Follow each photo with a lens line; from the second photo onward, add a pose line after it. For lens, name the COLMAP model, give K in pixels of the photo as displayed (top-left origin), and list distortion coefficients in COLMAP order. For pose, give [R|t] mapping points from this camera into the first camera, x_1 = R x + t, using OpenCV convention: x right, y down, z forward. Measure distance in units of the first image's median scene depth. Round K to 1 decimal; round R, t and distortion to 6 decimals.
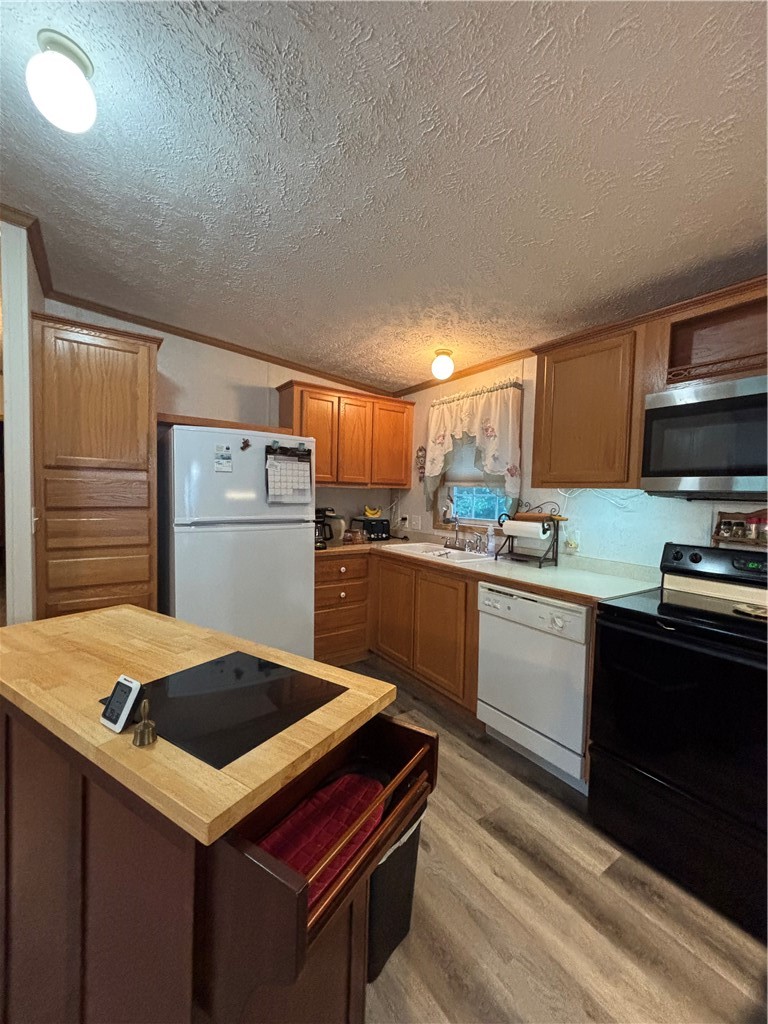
lens RADIAL K [[416.6, 0, 378.7], [0, 416.6, 513.7], [0, 0, 1]] dist [0.001495, 0.000642]
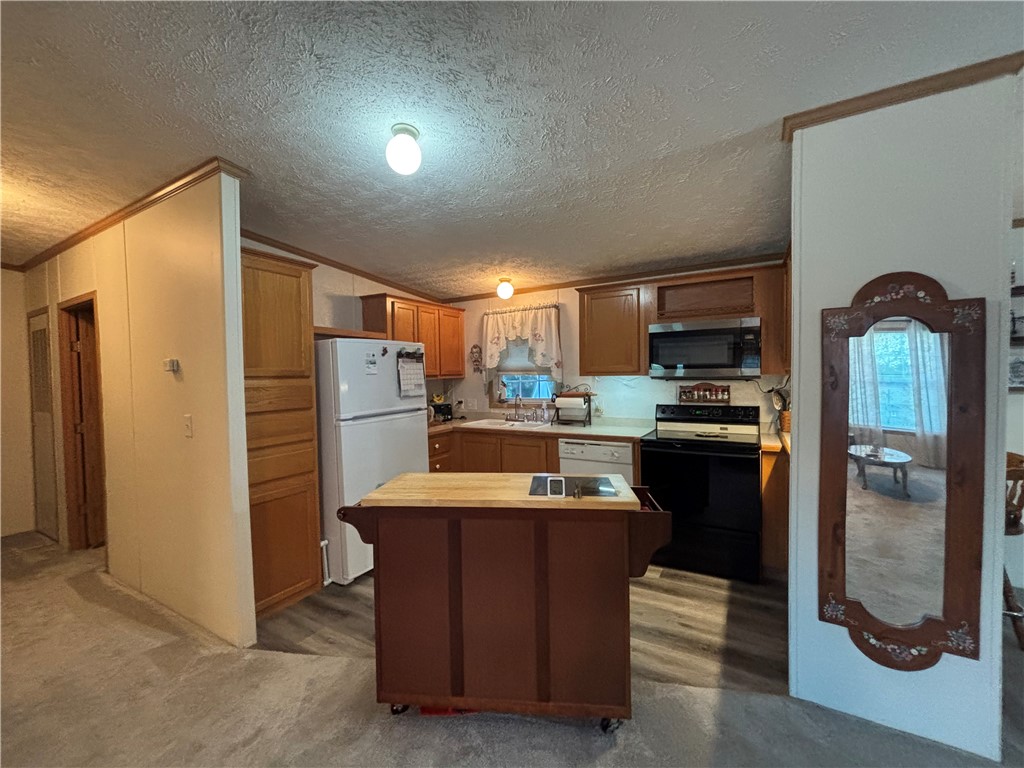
lens RADIAL K [[416.6, 0, 509.3], [0, 416.6, 385.1], [0, 0, 1]] dist [0.001495, 0.000642]
pose [[0.900884, -0.054102, 0.430674, -0.487221], [0.062831, 0.998006, -0.006058, -0.031404], [-0.429488, 0.032517, 0.902487, -0.264363]]
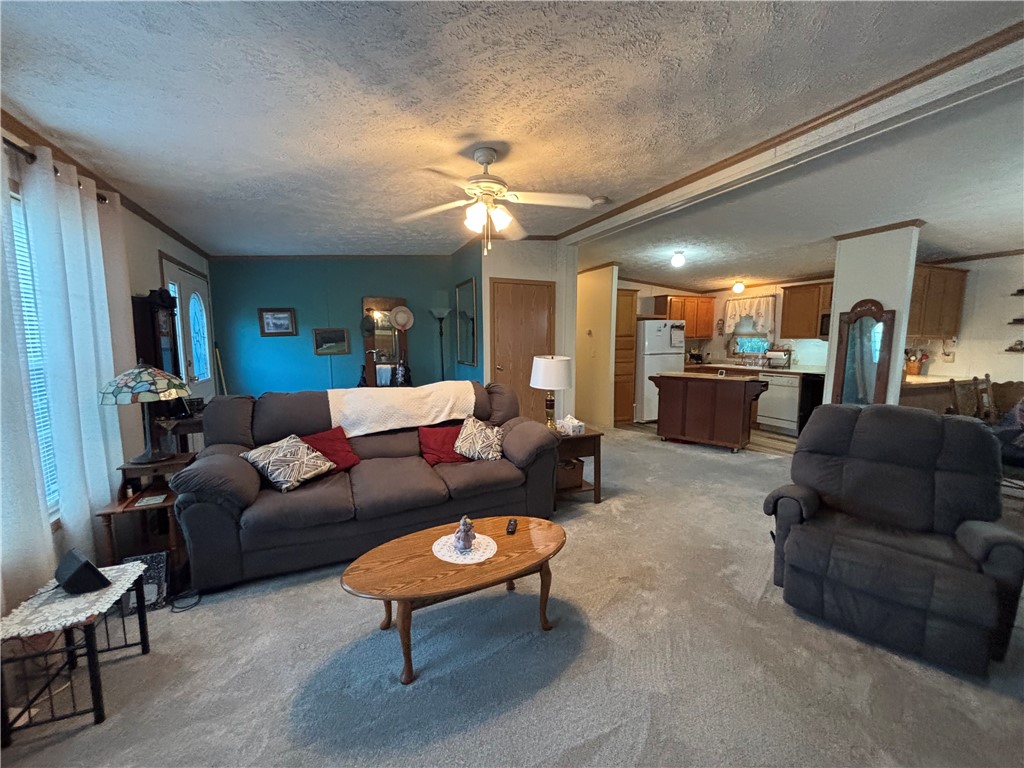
lens RADIAL K [[416.6, 0, 517.2], [0, 416.6, 388.4], [0, 0, 1]] dist [0.001495, 0.000642]
pose [[0.985401, -0.005675, -0.170157, -0.749777], [0.017087, 0.997694, 0.065681, 0.045716], [0.169392, -0.067630, 0.983226, -1.721175]]
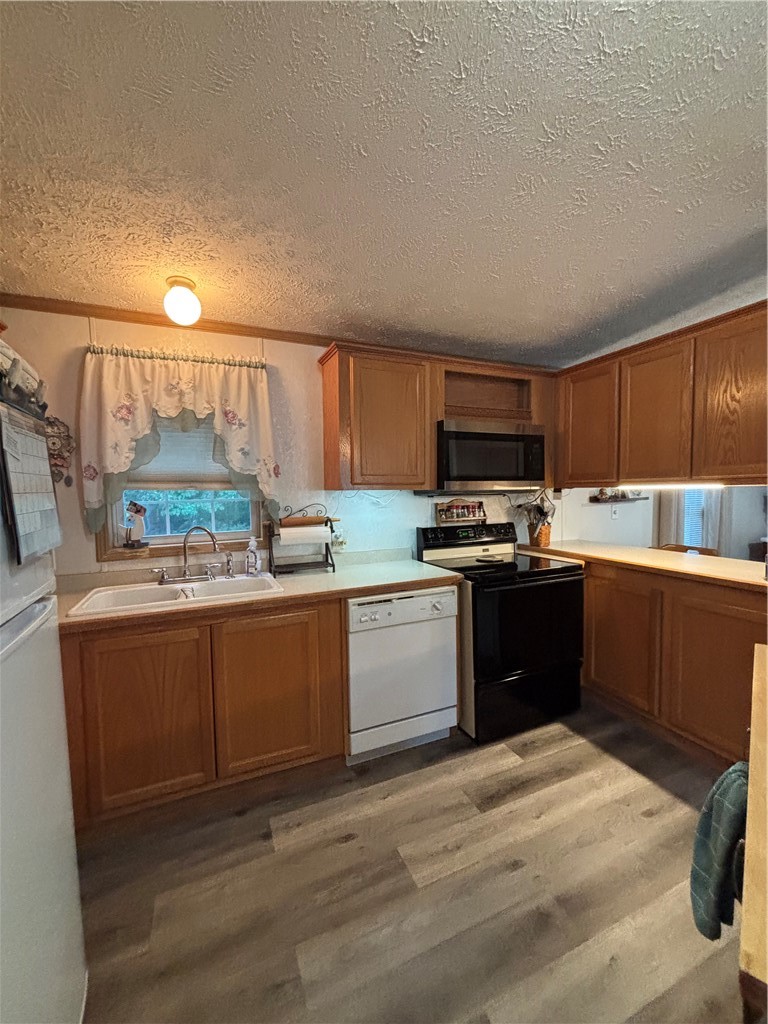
lens RADIAL K [[416.6, 0, 389.0], [0, 416.6, 513.0], [0, 0, 1]] dist [0.001495, 0.000642]
pose [[0.174791, -0.081011, 0.981267, -0.490819], [0.069495, 0.995139, 0.069777, -0.060257], [-0.982150, 0.055997, 0.179571, 0.640010]]
